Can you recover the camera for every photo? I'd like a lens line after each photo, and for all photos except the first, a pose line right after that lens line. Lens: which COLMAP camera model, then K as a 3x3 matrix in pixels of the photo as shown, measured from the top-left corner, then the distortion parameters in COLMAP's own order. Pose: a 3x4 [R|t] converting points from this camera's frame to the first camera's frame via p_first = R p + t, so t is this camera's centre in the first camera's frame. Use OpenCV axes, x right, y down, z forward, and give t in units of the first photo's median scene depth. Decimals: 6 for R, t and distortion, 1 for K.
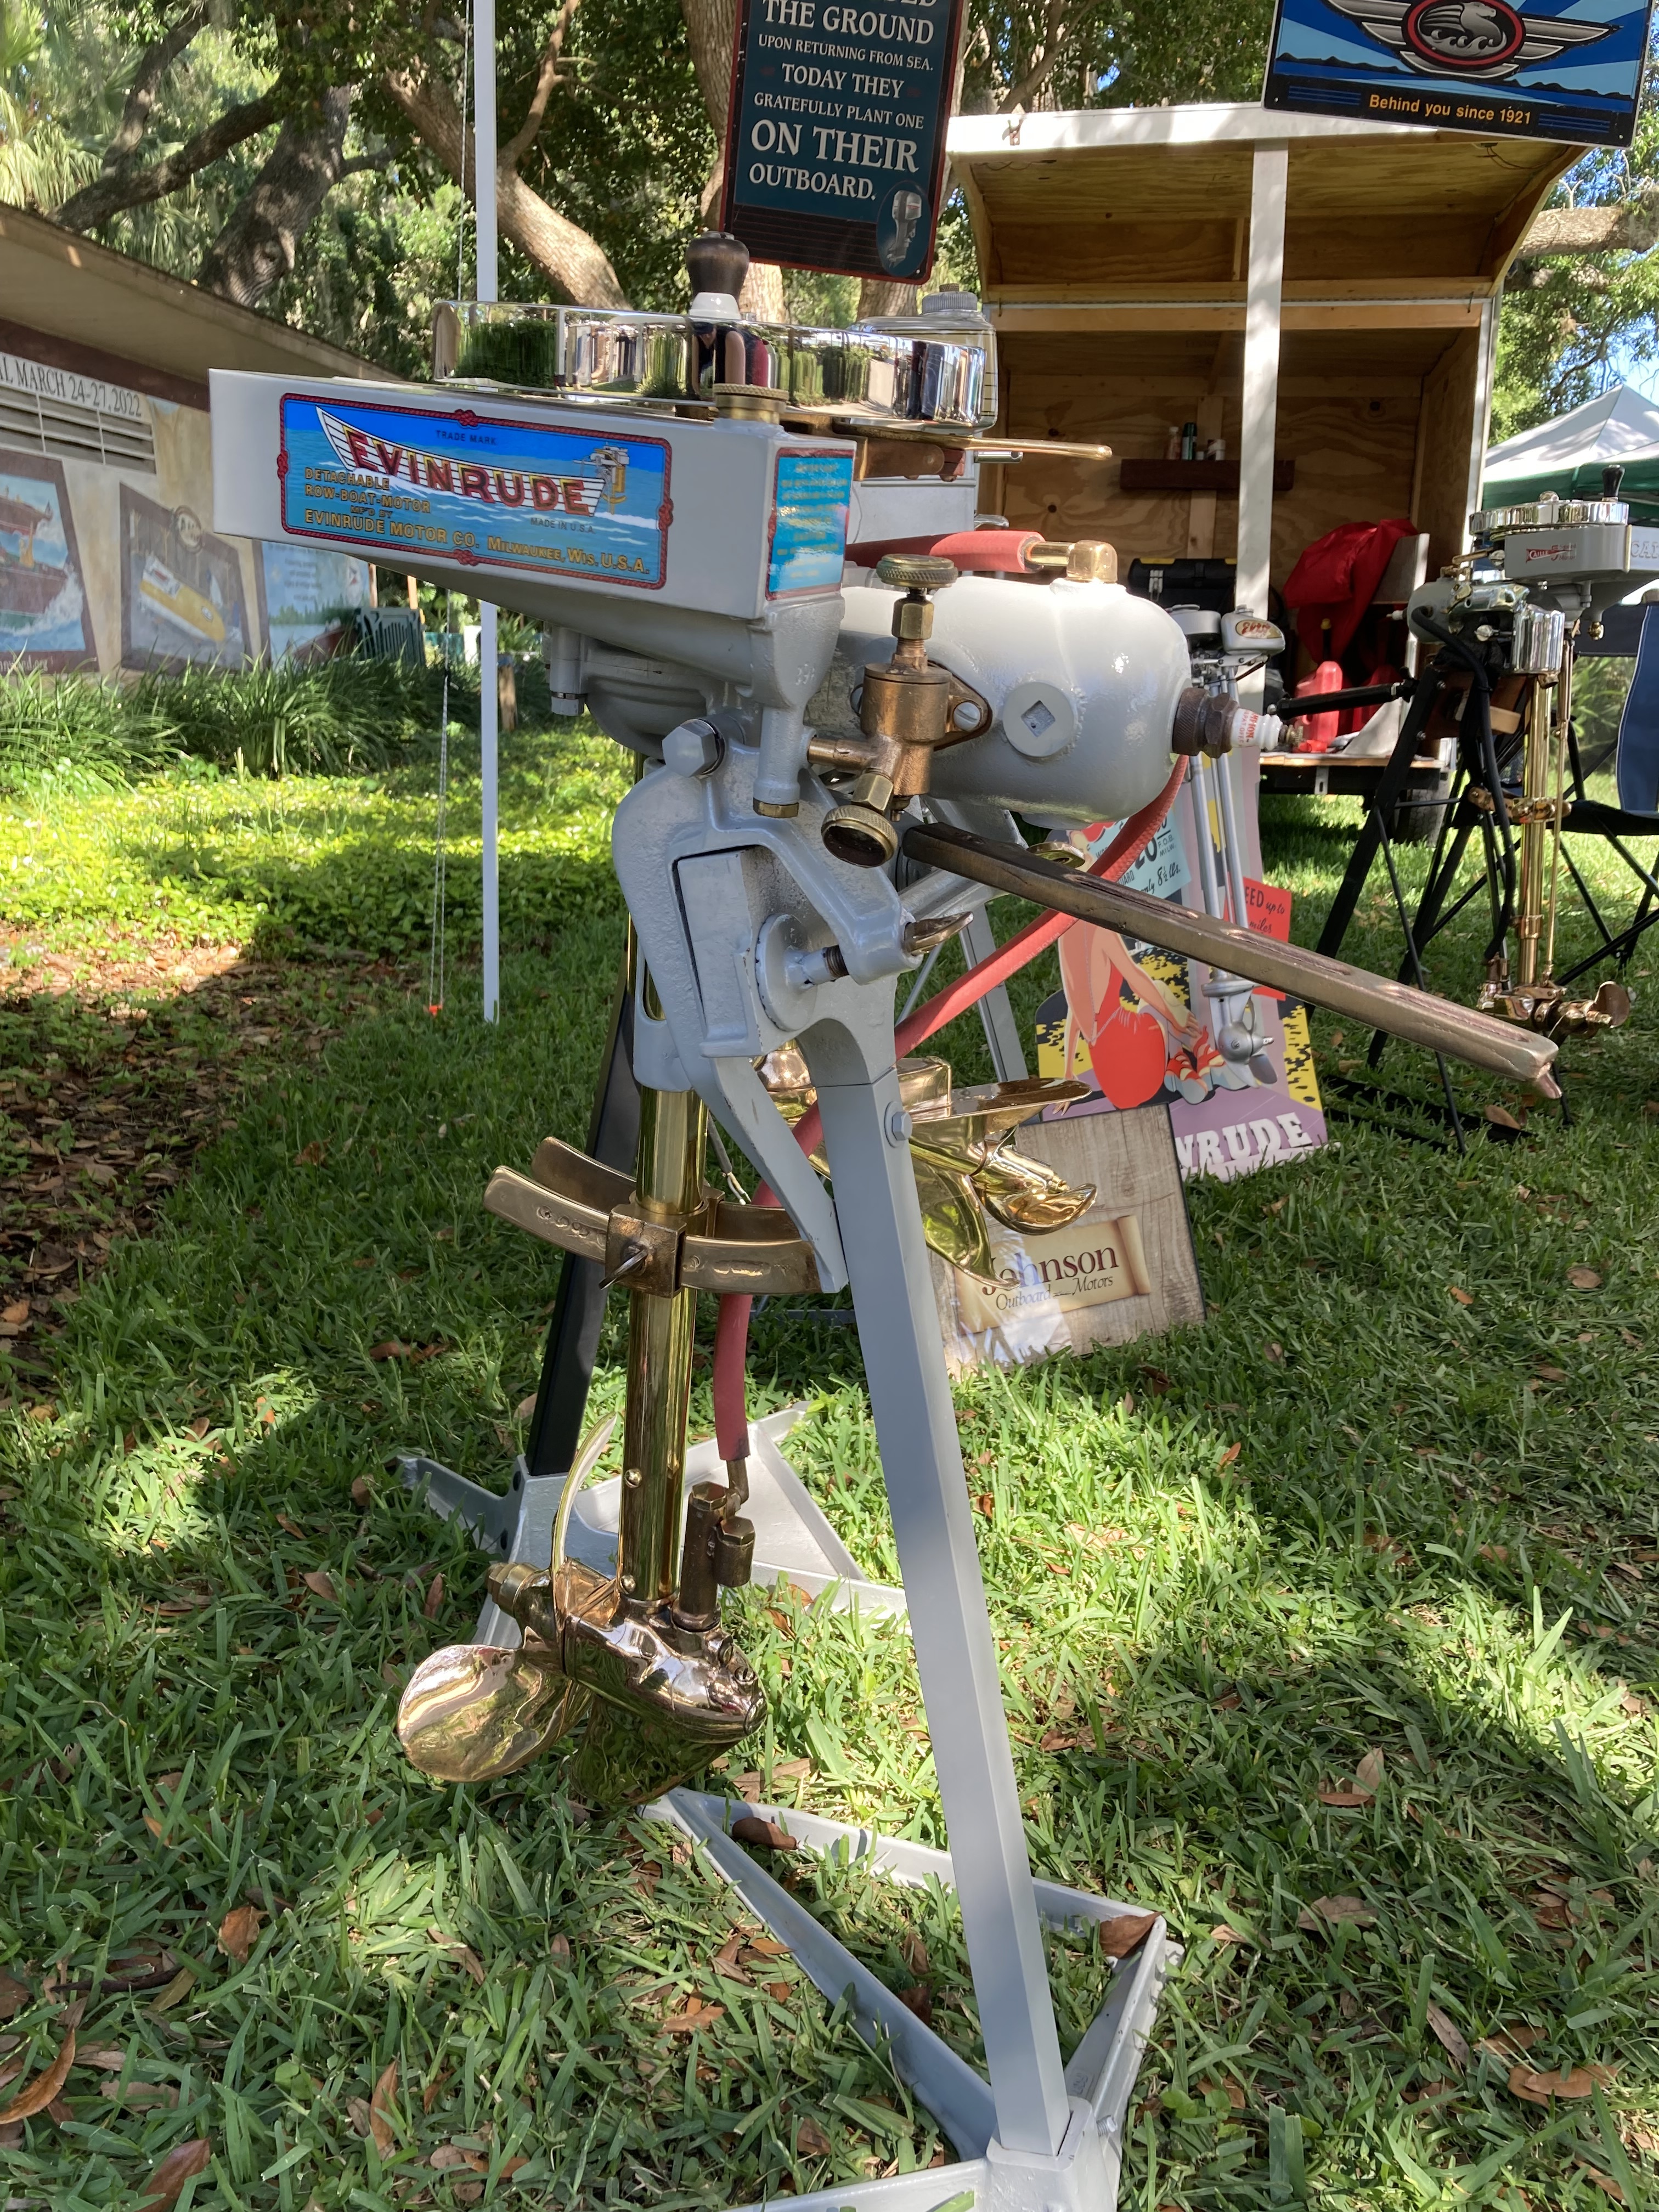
lens RADIAL K [[1769.0, 0, 829.5], [0, 1769.0, 1106.0], [0, 0, 1]] dist [0.039791, -0.064774]
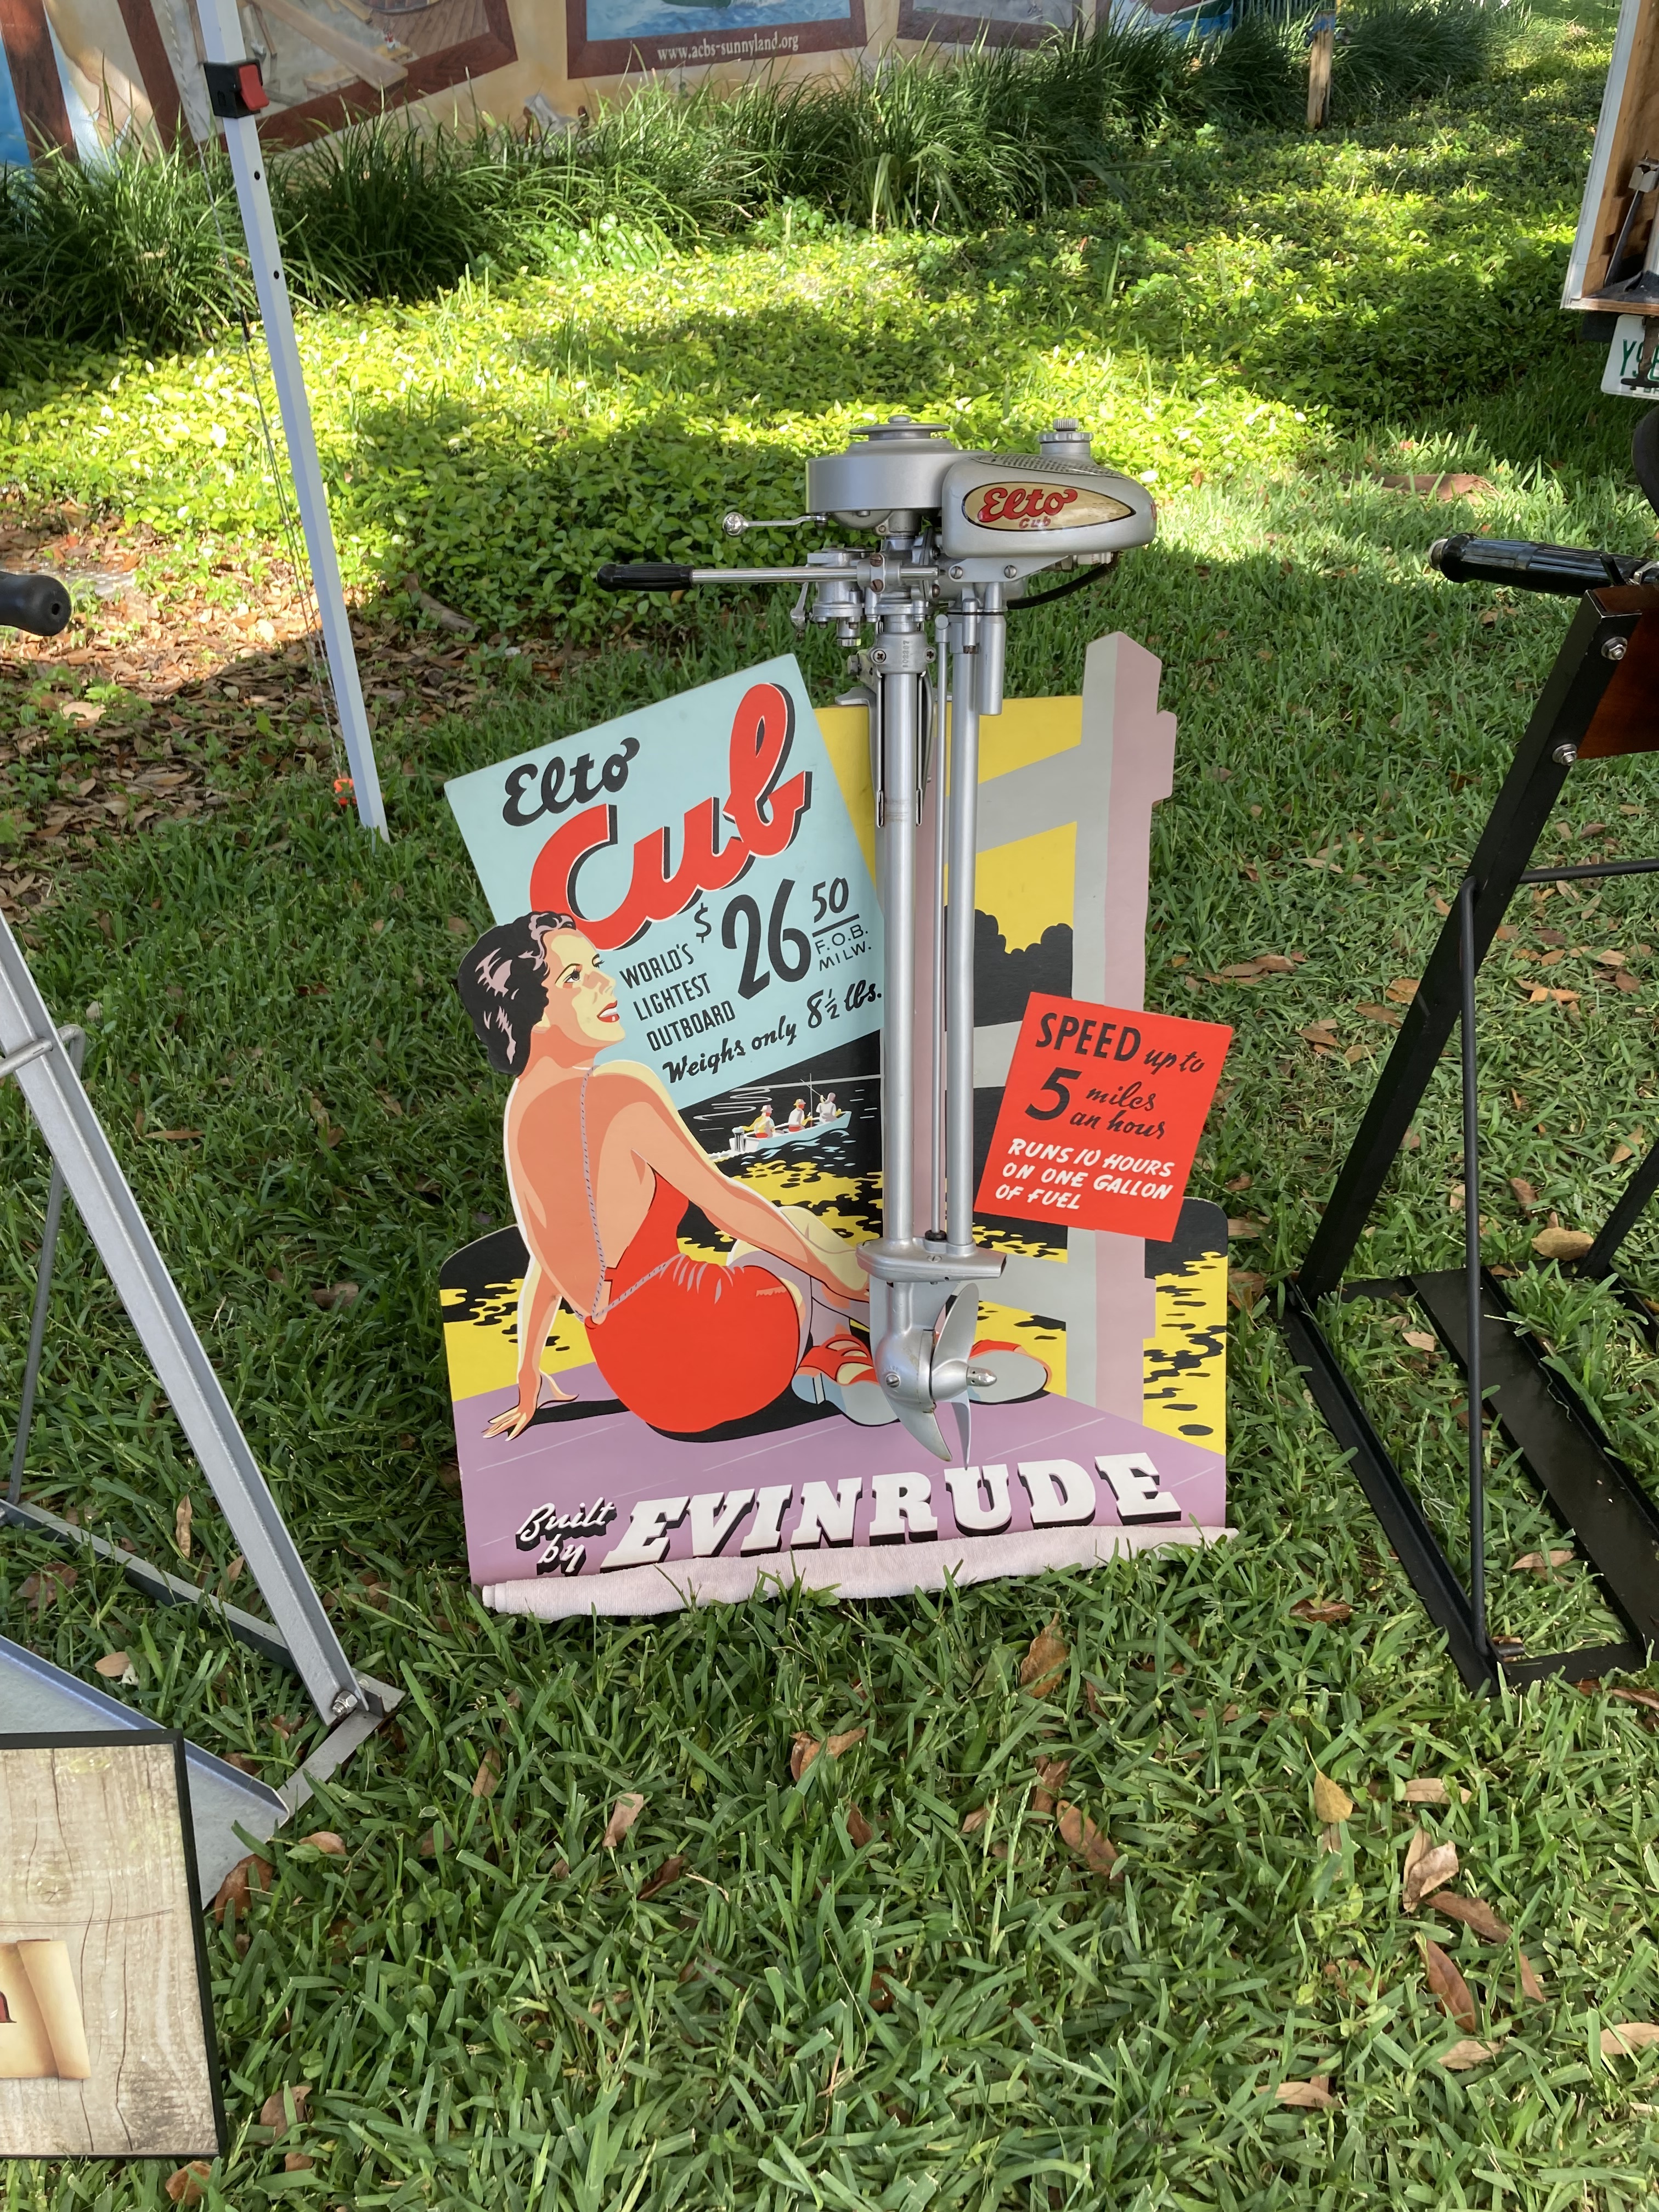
lens RADIAL K [[1740.8, 0, 811.5], [0, 1740.8, 1087.1], [0, 0, 1]] dist [0.138352, -0.005002]
pose [[0.869000, 0.240479, -0.432446, 0.361068], [-0.099839, 0.941199, 0.322764, -0.239644], [0.484636, -0.237307, 0.841911, 0.543383]]
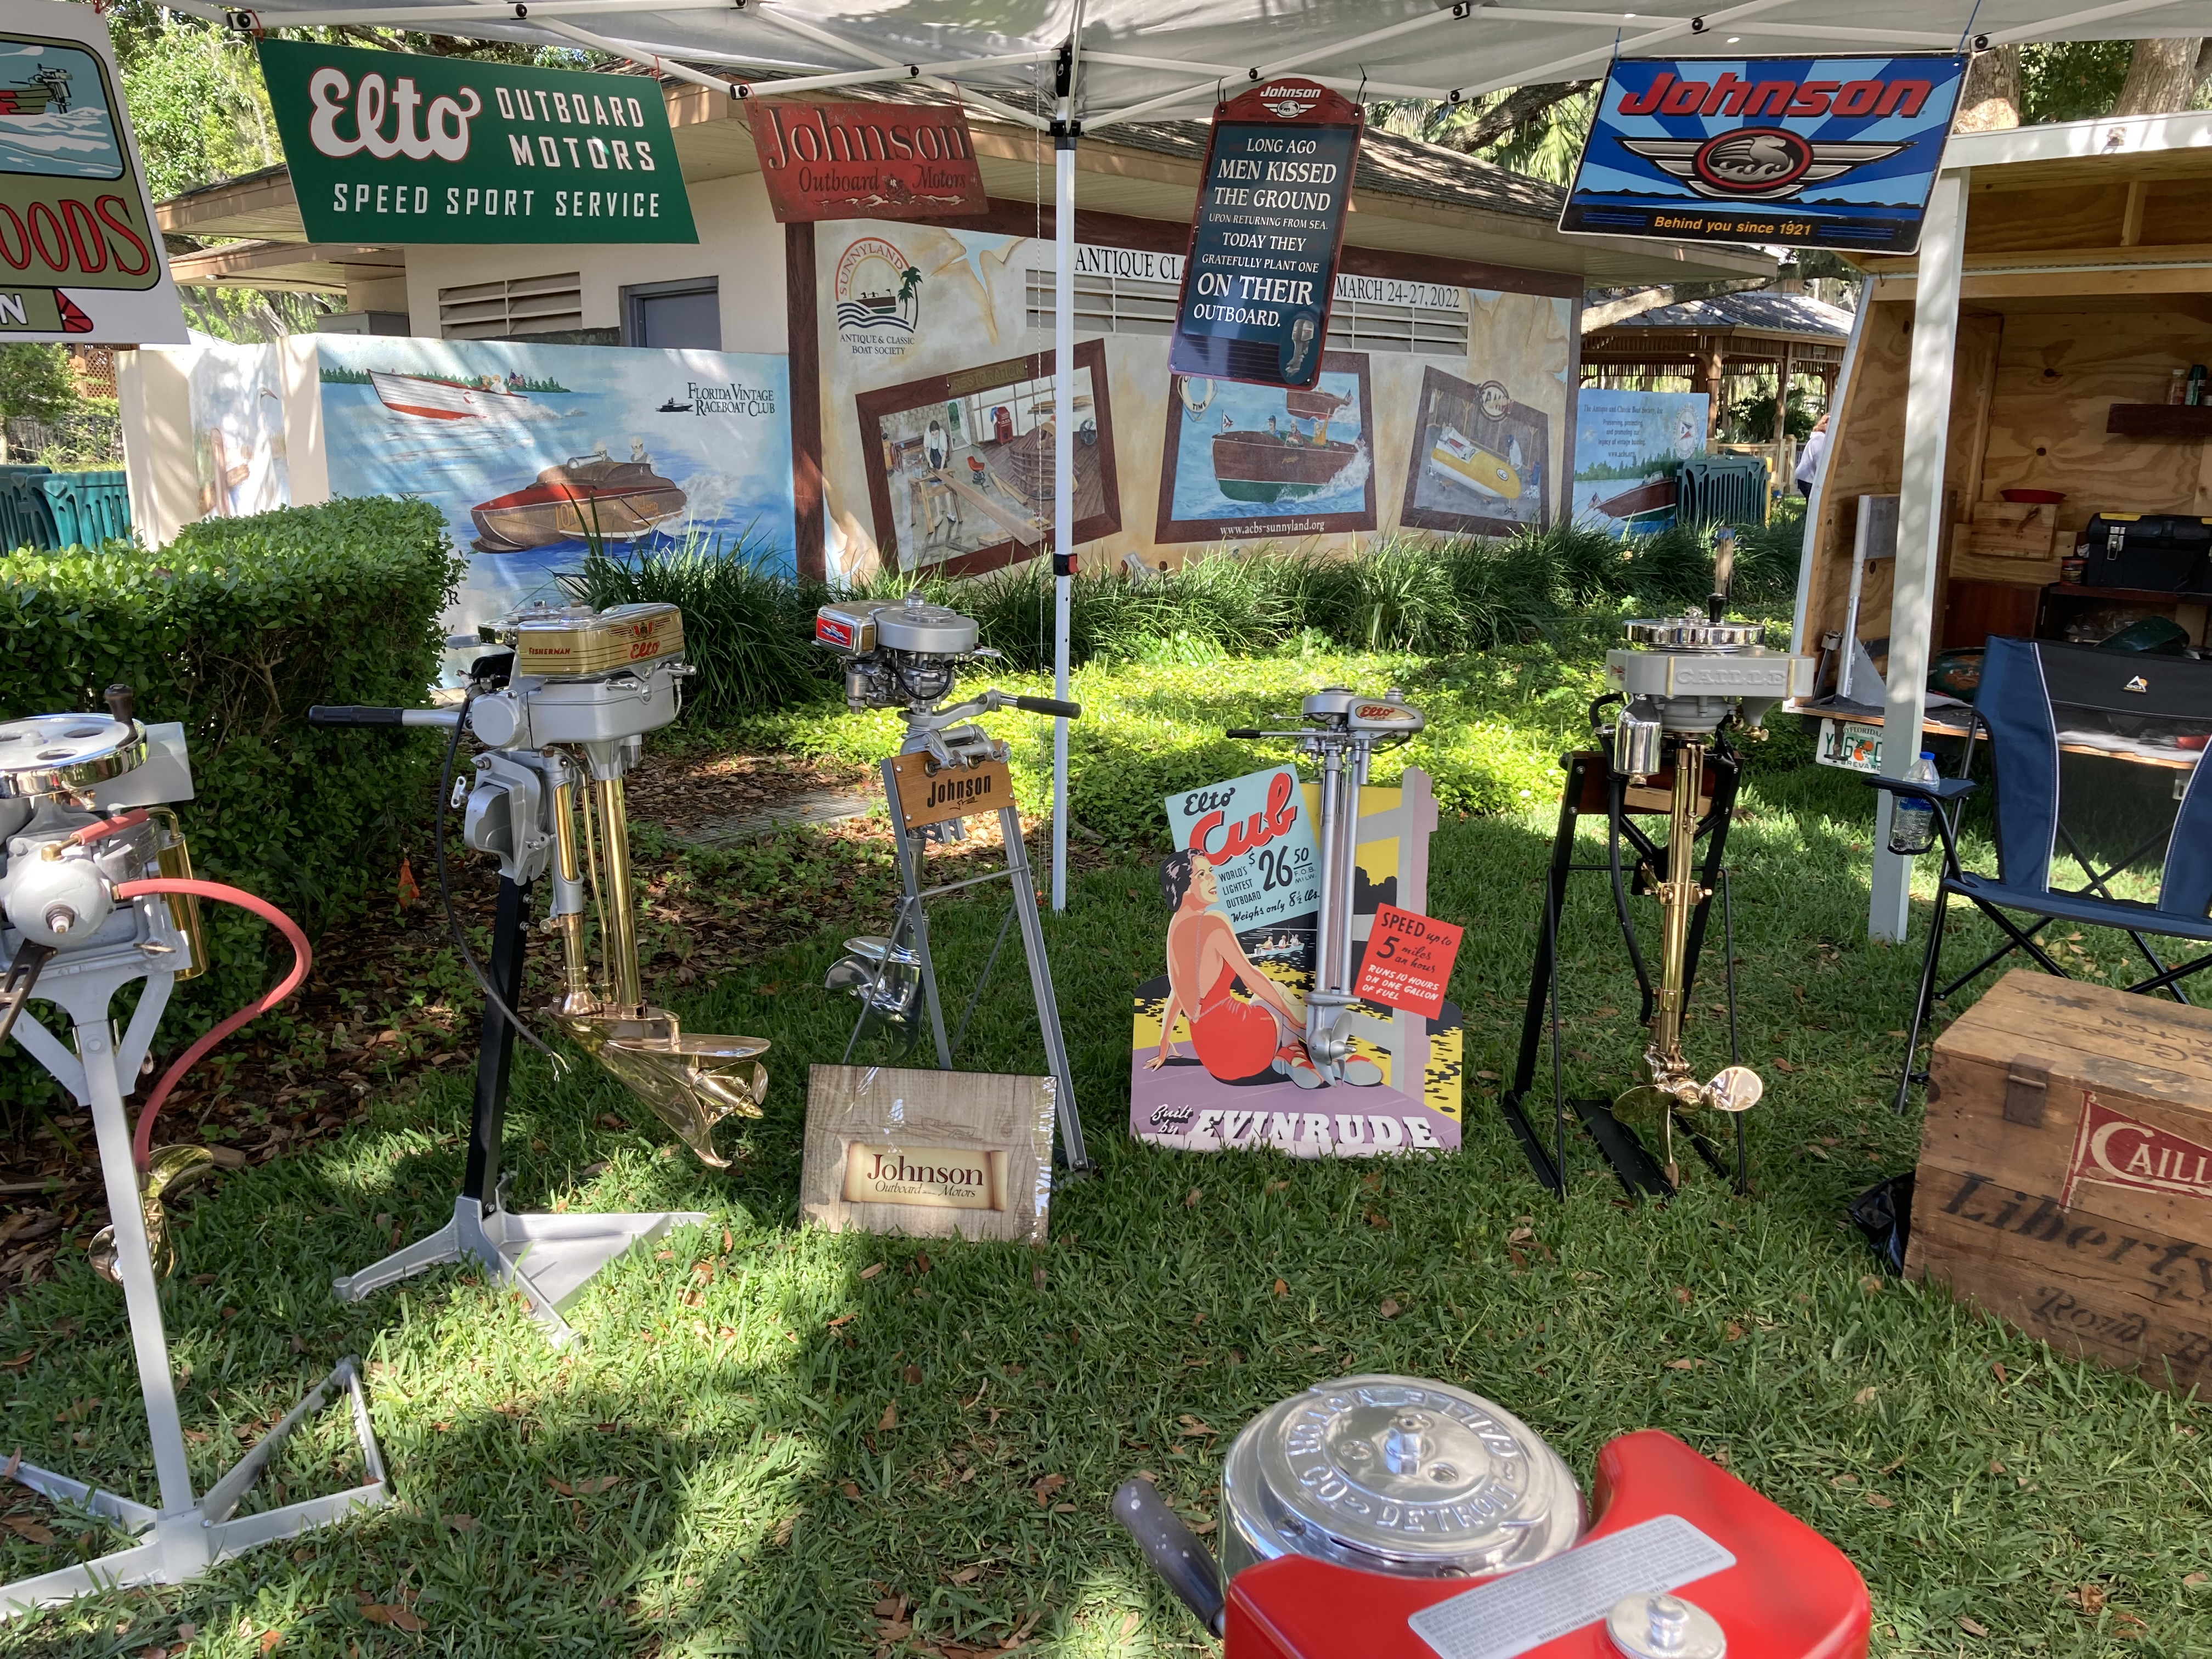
lens RADIAL K [[1784.9, 0, 1099.6], [0, 1784.9, 794.7], [0, 0, 1]] dist [0.051088, -0.056724]
pose [[0.782659, 0.130389, -0.608640, 0.756242], [-0.167778, 0.985814, -0.004557, -0.157891], [0.599412, 0.105683, 0.793433, -0.068286]]
